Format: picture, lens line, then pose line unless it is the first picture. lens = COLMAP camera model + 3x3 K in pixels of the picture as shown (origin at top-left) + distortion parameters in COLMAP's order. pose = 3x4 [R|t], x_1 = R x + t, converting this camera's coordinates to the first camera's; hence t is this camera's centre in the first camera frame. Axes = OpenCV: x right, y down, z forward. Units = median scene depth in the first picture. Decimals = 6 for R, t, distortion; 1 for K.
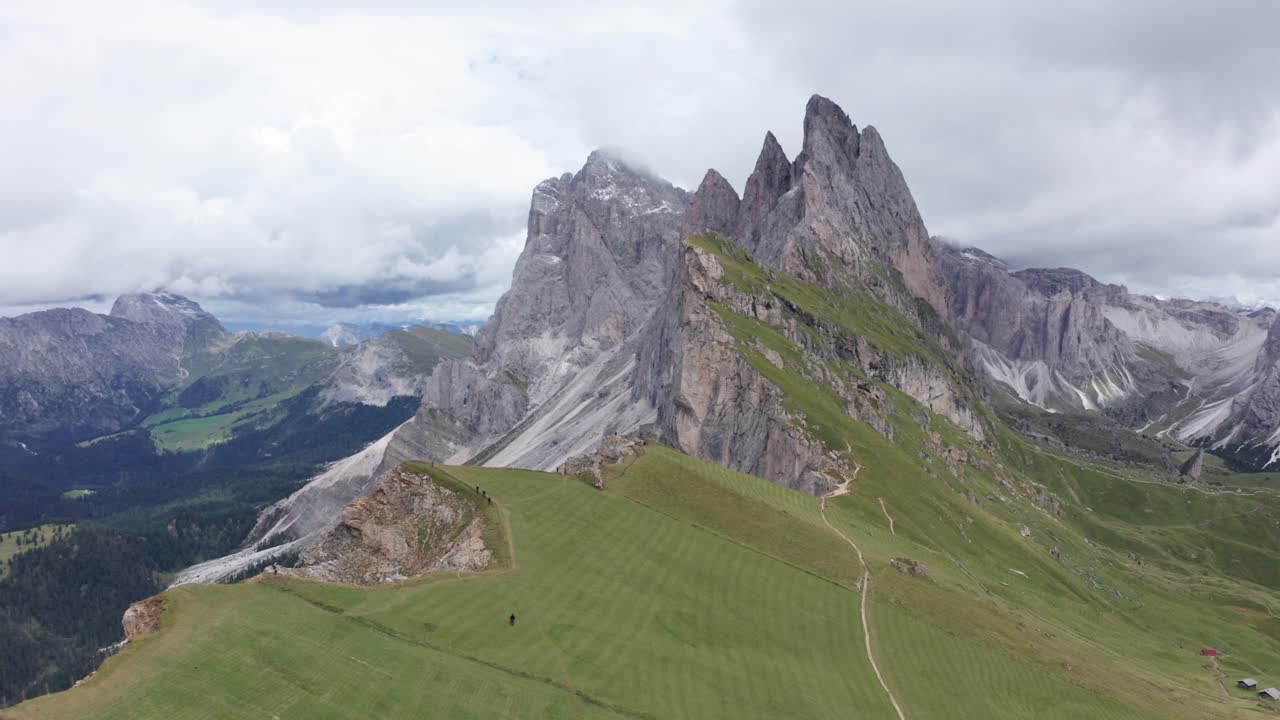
lens RADIAL K [[1084.6, 0, 640.0], [0, 1084.6, 360.0], [0, 0, 1]] dist [-0.185894, 0.004325]
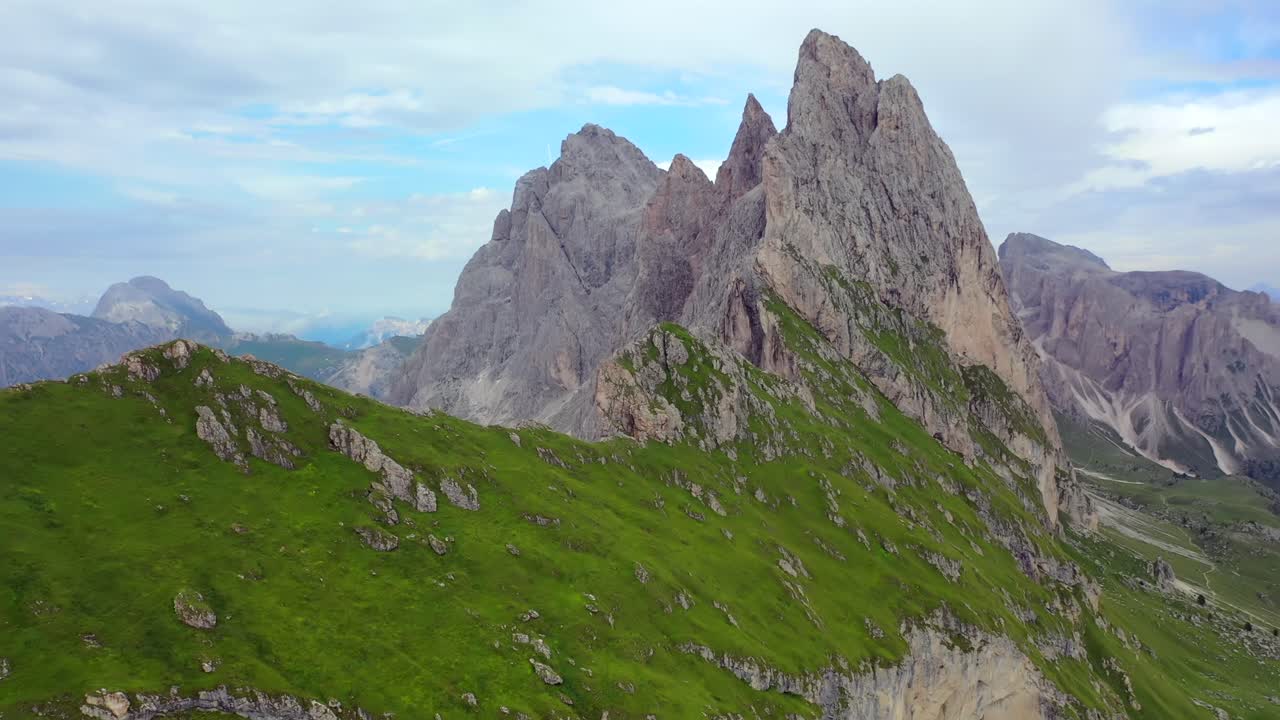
lens RADIAL K [[1067.1, 0, 640.0], [0, 1067.1, 360.0], [0, 0, 1]] dist [0.006175, -0.000015]
pose [[0.997717, 0.009034, -0.066932, 0.072419], [-0.008305, 0.999903, 0.011162, -0.042523], [0.067027, -0.010580, 0.997695, 0.252810]]
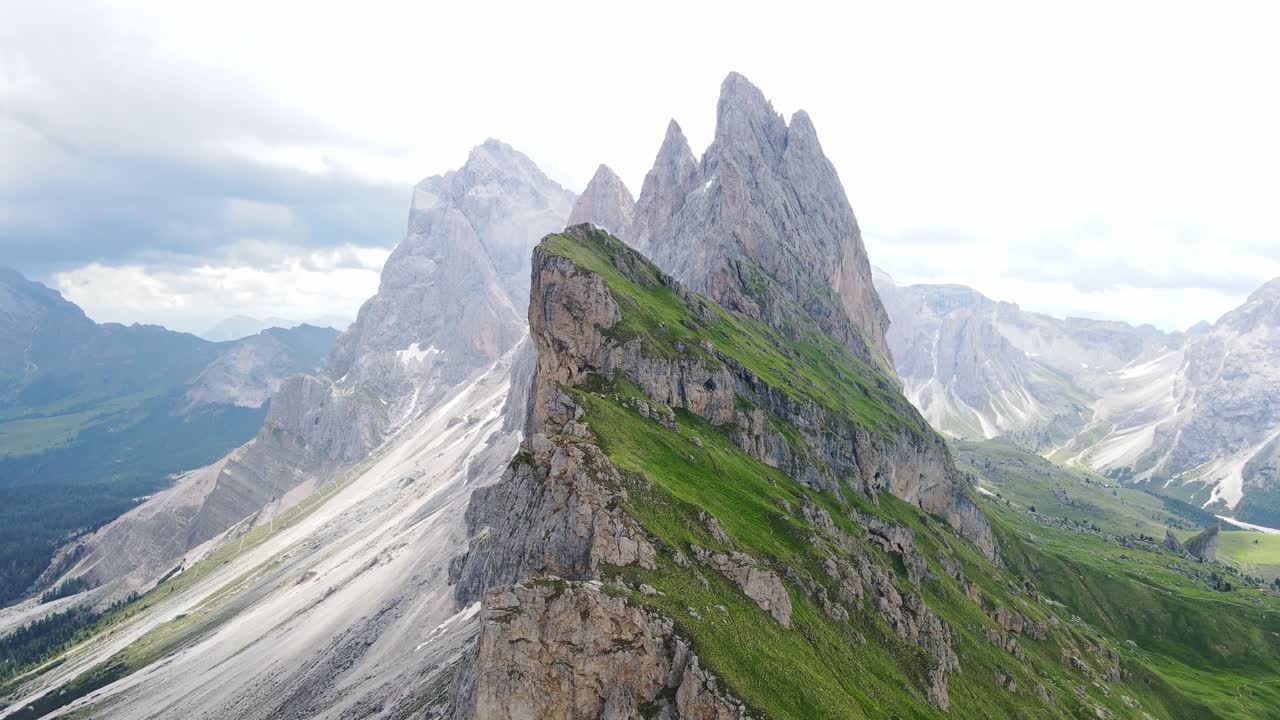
lens RADIAL K [[978.5, 0, 640.0], [0, 978.5, 360.0], [0, 0, 1]] dist [0.003153, 0.003278]
pose [[0.994003, 0.022228, 0.107072, 0.012370], [-0.022673, 0.999739, 0.002936, -0.019020], [-0.106979, -0.005346, 0.994247, 0.175291]]
